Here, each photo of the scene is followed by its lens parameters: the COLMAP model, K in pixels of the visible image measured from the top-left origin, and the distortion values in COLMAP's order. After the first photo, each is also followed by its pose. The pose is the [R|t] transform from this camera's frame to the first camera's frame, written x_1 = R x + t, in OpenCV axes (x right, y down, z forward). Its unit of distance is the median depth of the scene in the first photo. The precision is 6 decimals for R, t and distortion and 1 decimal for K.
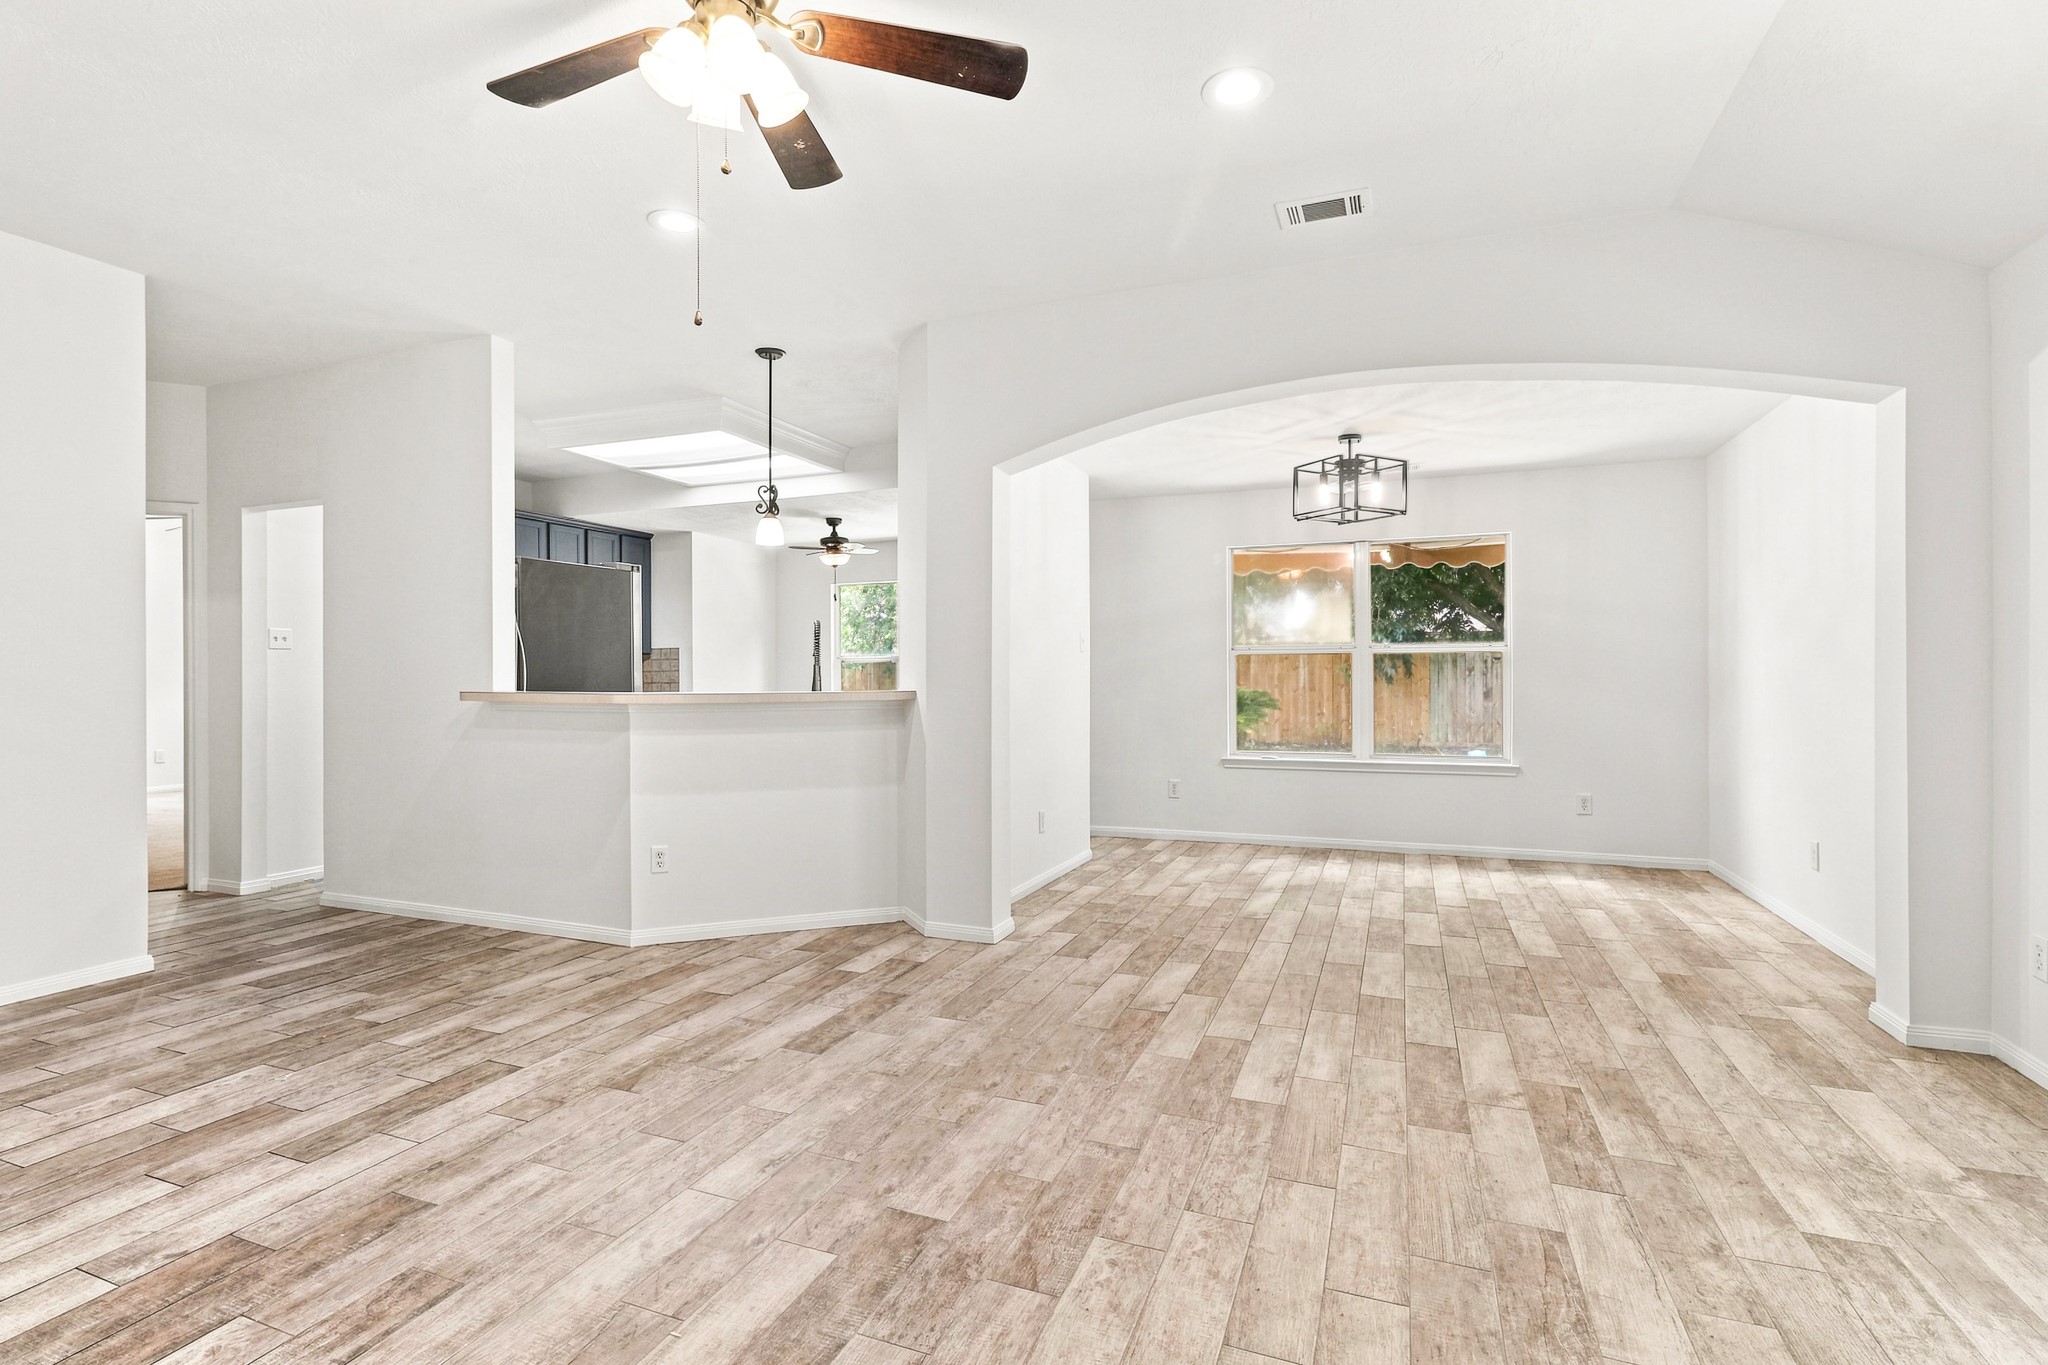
lens RADIAL K [[960.4, 0, 1012.8], [0, 960.4, 679.8], [0, 0, 1]] dist [-0.004992, 0.003316]
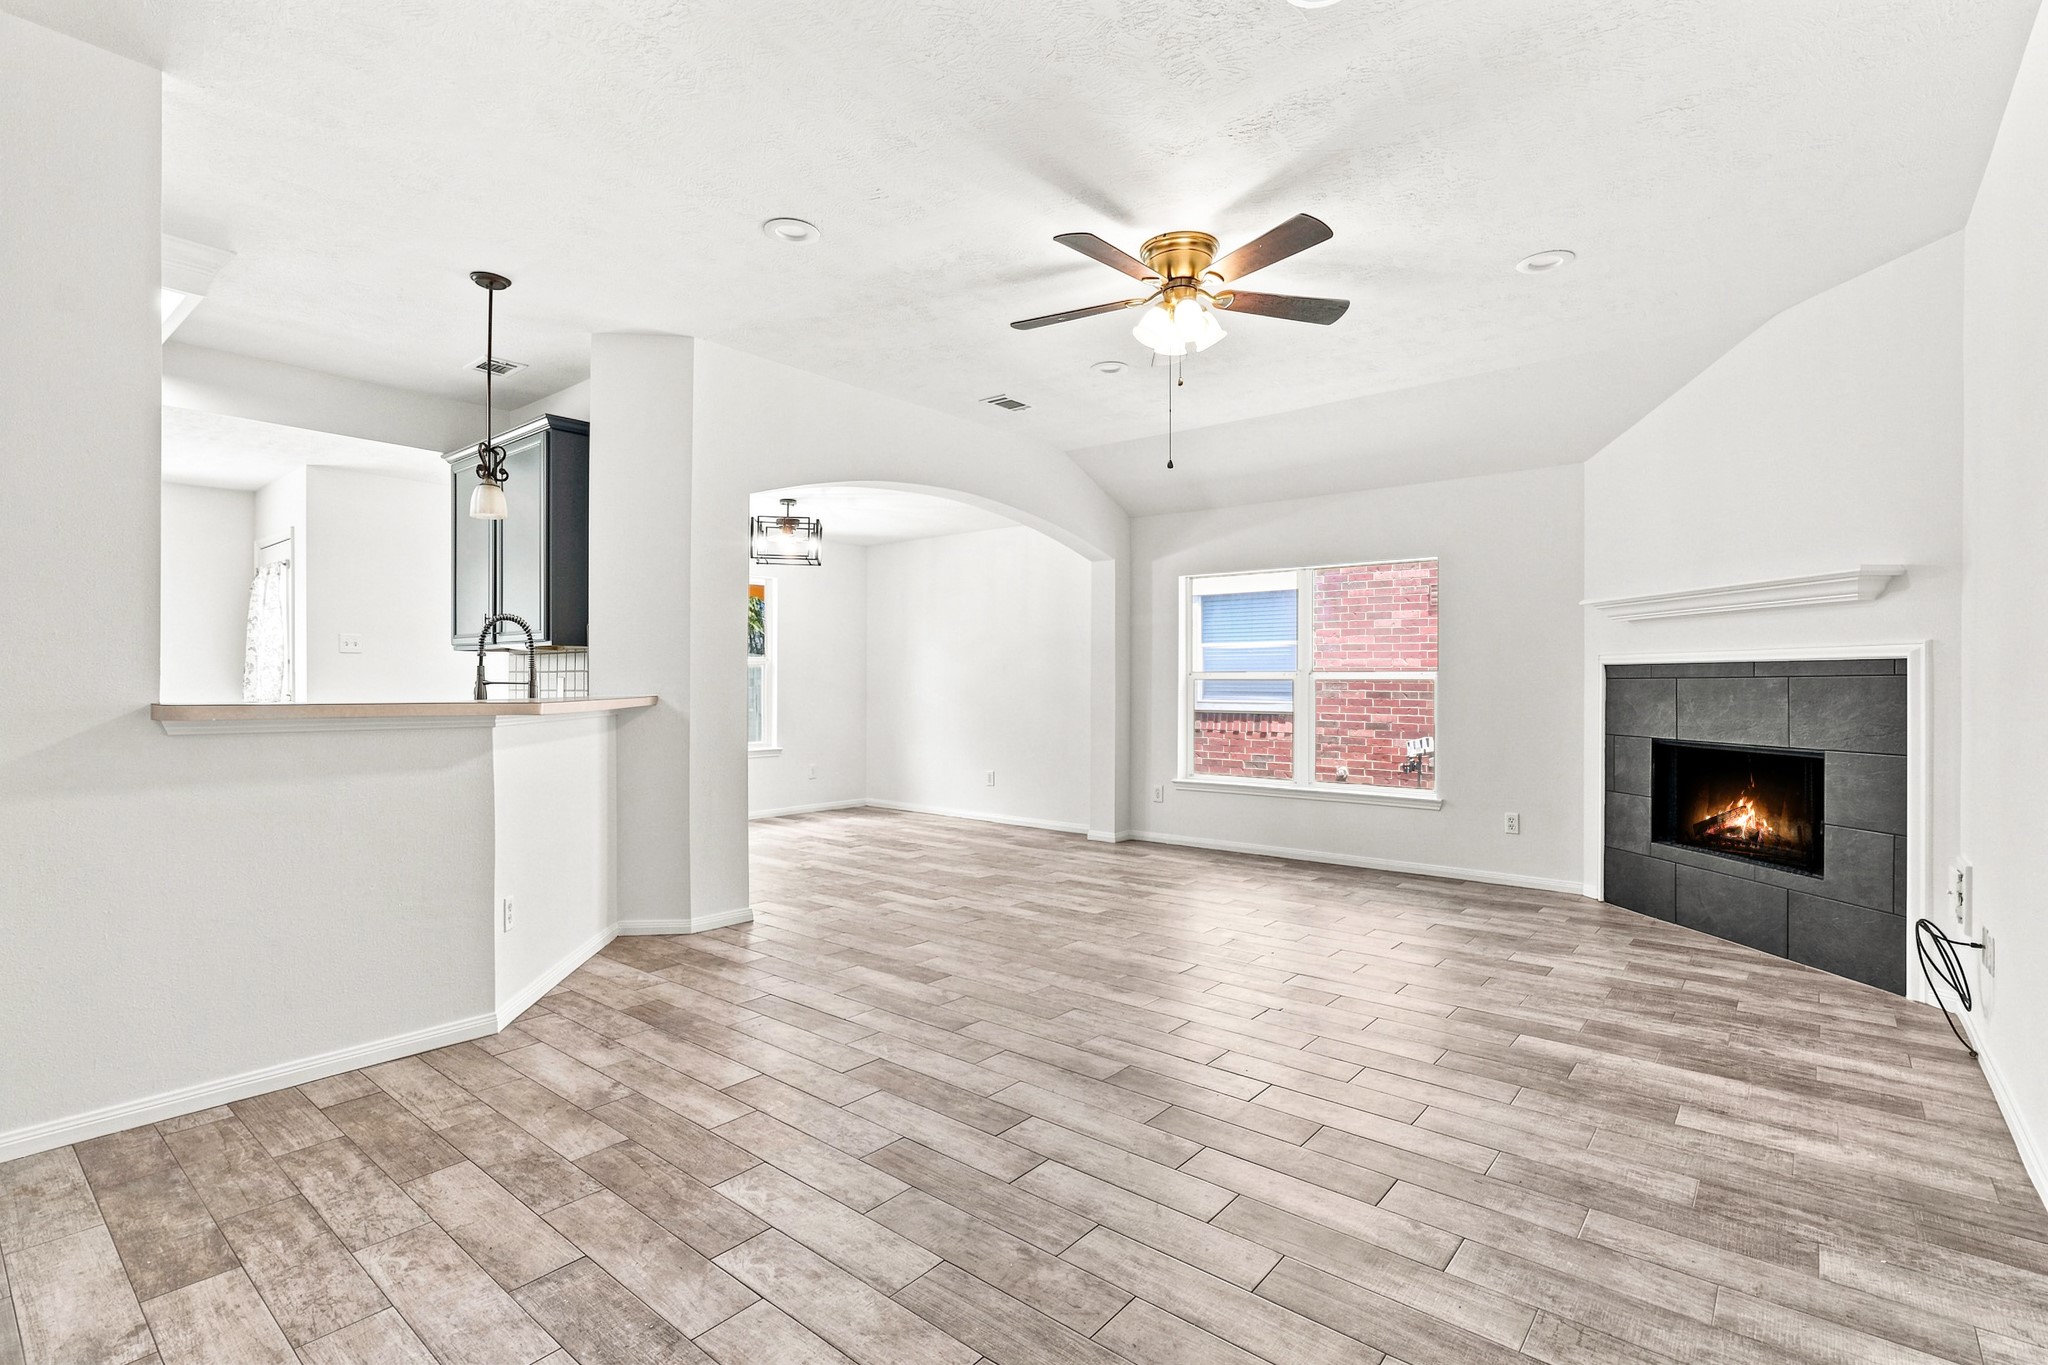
lens RADIAL K [[960.4, 0, 1015.3], [0, 960.4, 683.3], [0, 0, 1]] dist [-0.004992, 0.003316]
pose [[0.309392, 0.000729, 0.950934, -1.316685], [-0.001582, 0.999999, -0.000252, -0.001020], [-0.950933, -0.001426, 0.309393, 0.489431]]
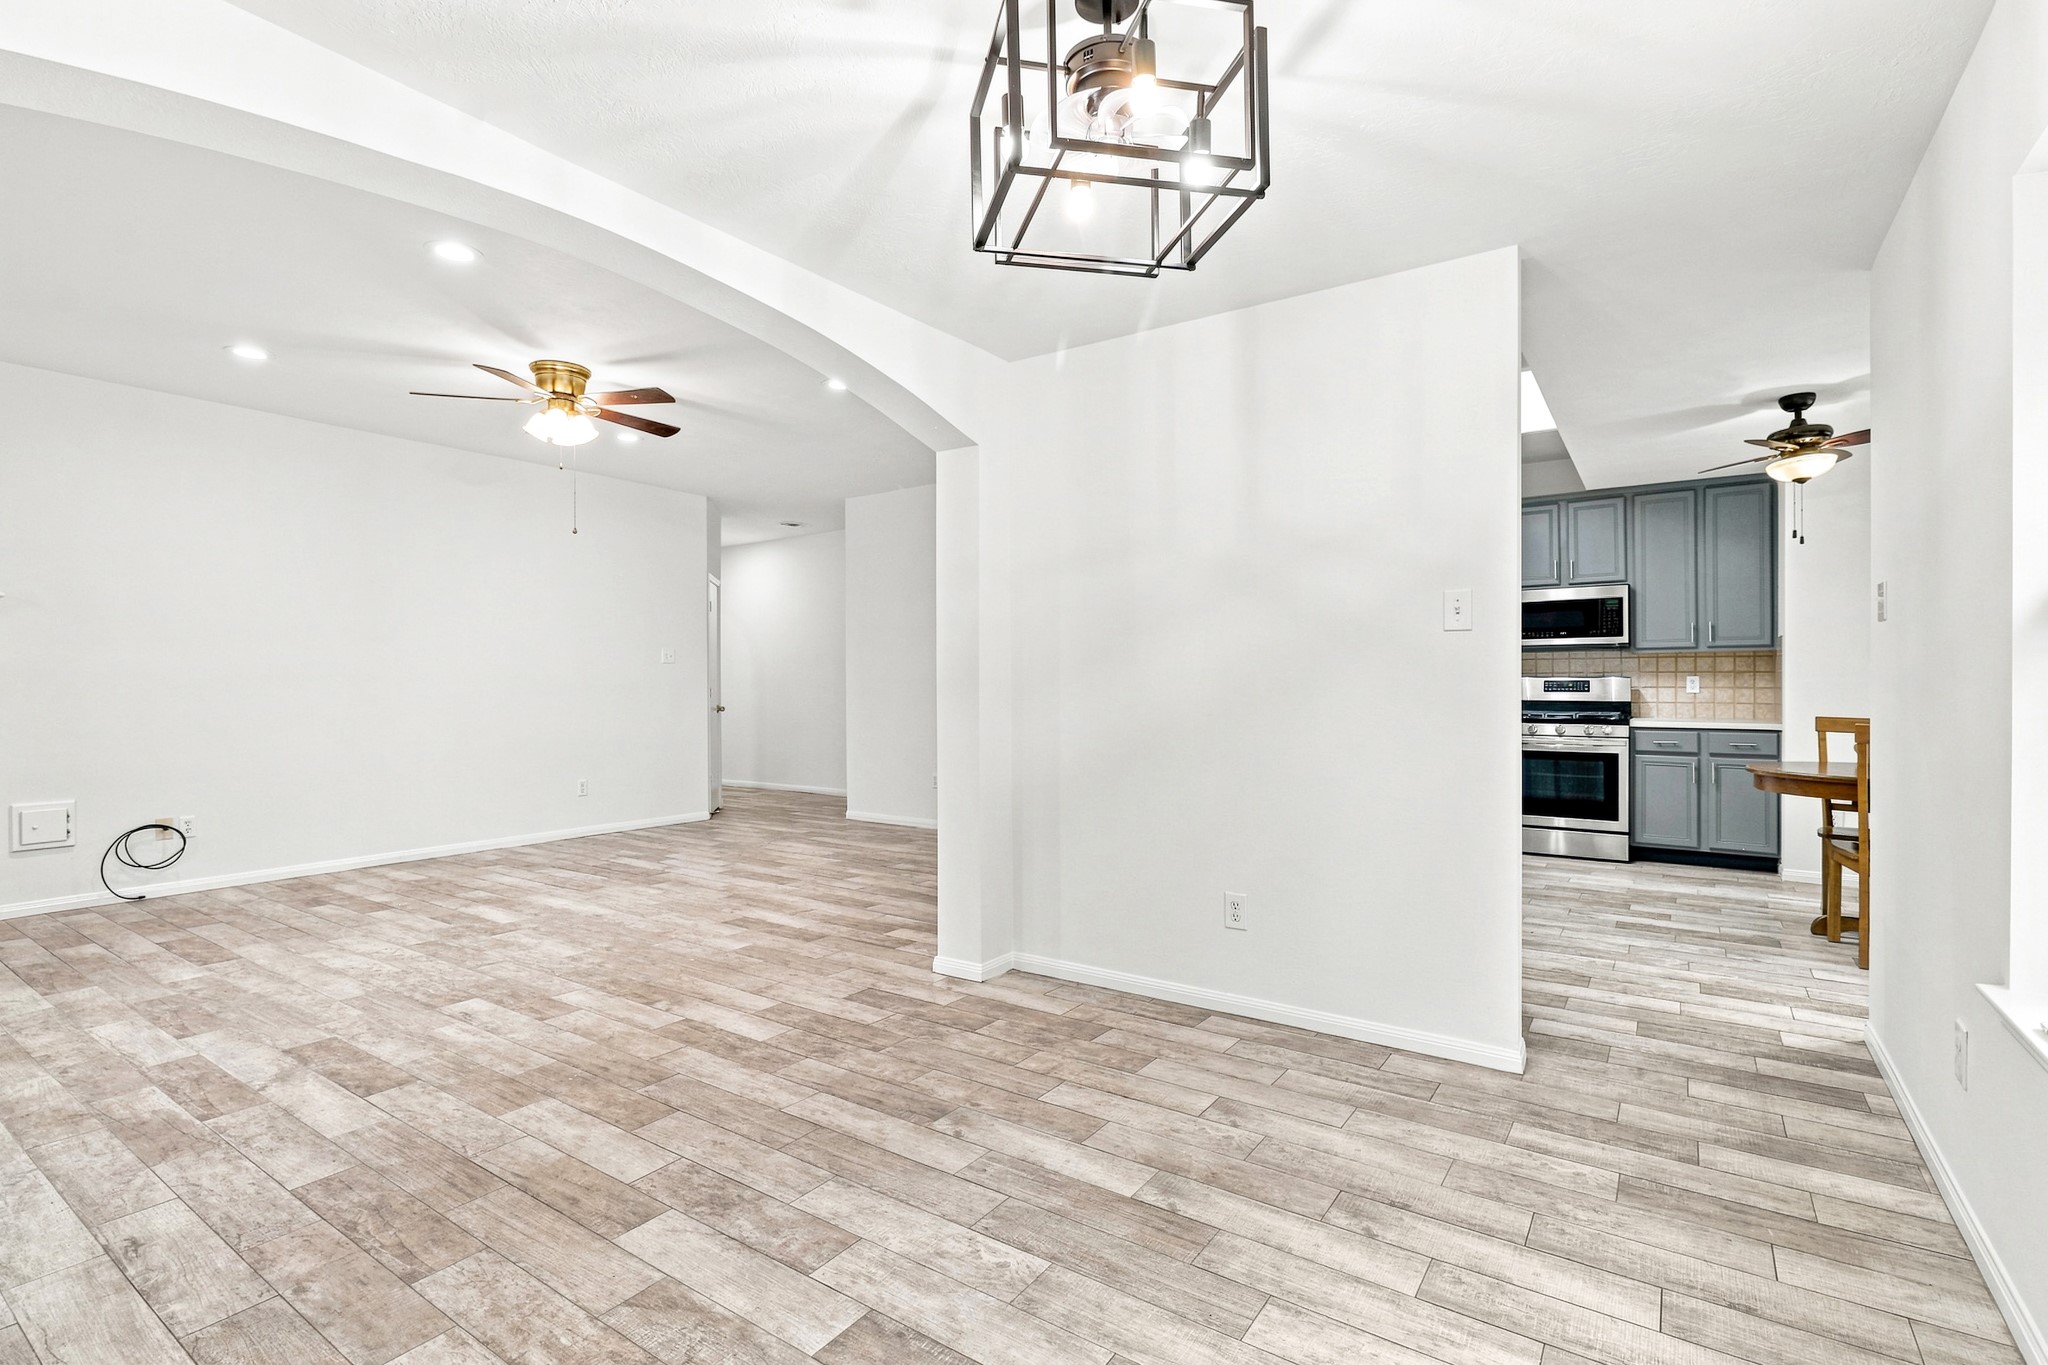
lens RADIAL K [[960.4, 0, 1021.9], [0, 960.4, 677.7], [0, 0, 1]] dist [-0.004992, 0.003316]
pose [[-0.223026, -0.000404, -0.974812, 1.147305], [0.001585, 0.999998, -0.000777, -0.006859], [0.974811, -0.001718, -0.223025, 1.721783]]
